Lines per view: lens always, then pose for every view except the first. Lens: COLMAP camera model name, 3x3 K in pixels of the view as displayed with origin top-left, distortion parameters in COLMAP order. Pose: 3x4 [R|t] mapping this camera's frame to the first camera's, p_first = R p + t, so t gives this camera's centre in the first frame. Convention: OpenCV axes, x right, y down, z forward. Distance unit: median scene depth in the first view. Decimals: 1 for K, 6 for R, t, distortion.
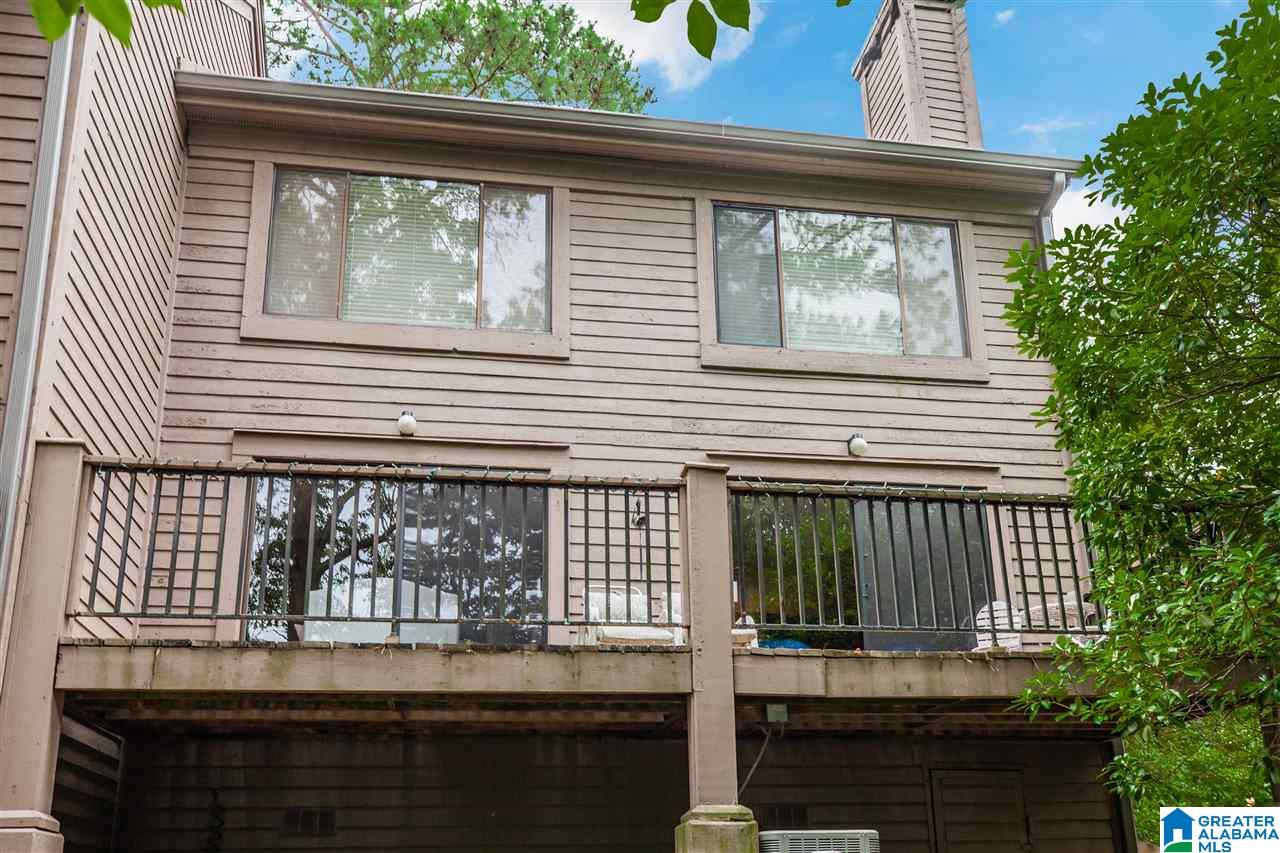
lens RADIAL K [[1095.5, 0, 638.5], [0, 1095.5, 596.3], [0, 0, 1]] dist [0.007404, 0.001803]
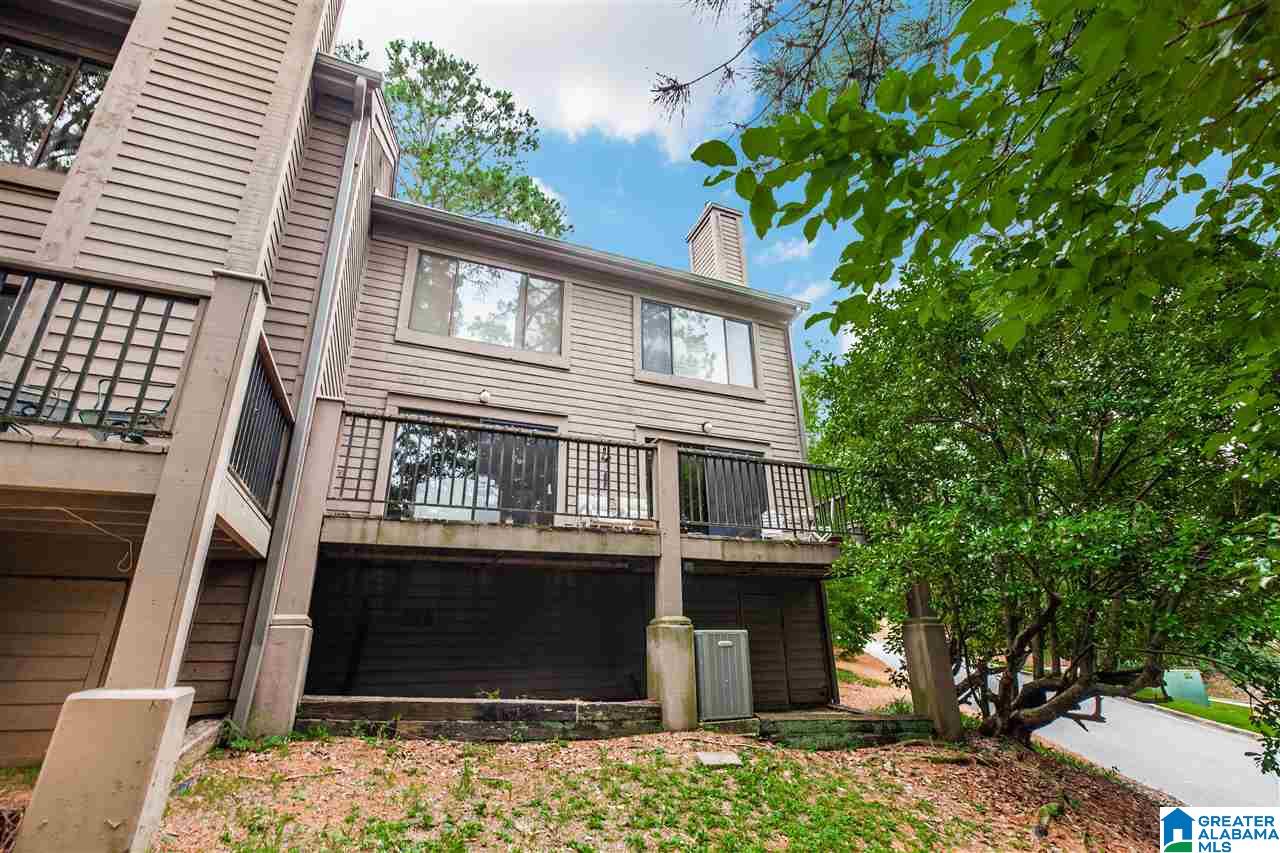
lens RADIAL K [[582.3, 0, 635.5], [0, 582.3, 427.1], [0, 0, 1]] dist [-0.001021, -0.000105]
pose [[0.974175, 0.086891, 0.208405, -0.162943], [-0.067153, 0.992719, -0.099994, -0.023753], [-0.215576, 0.083416, 0.972918, -0.010923]]
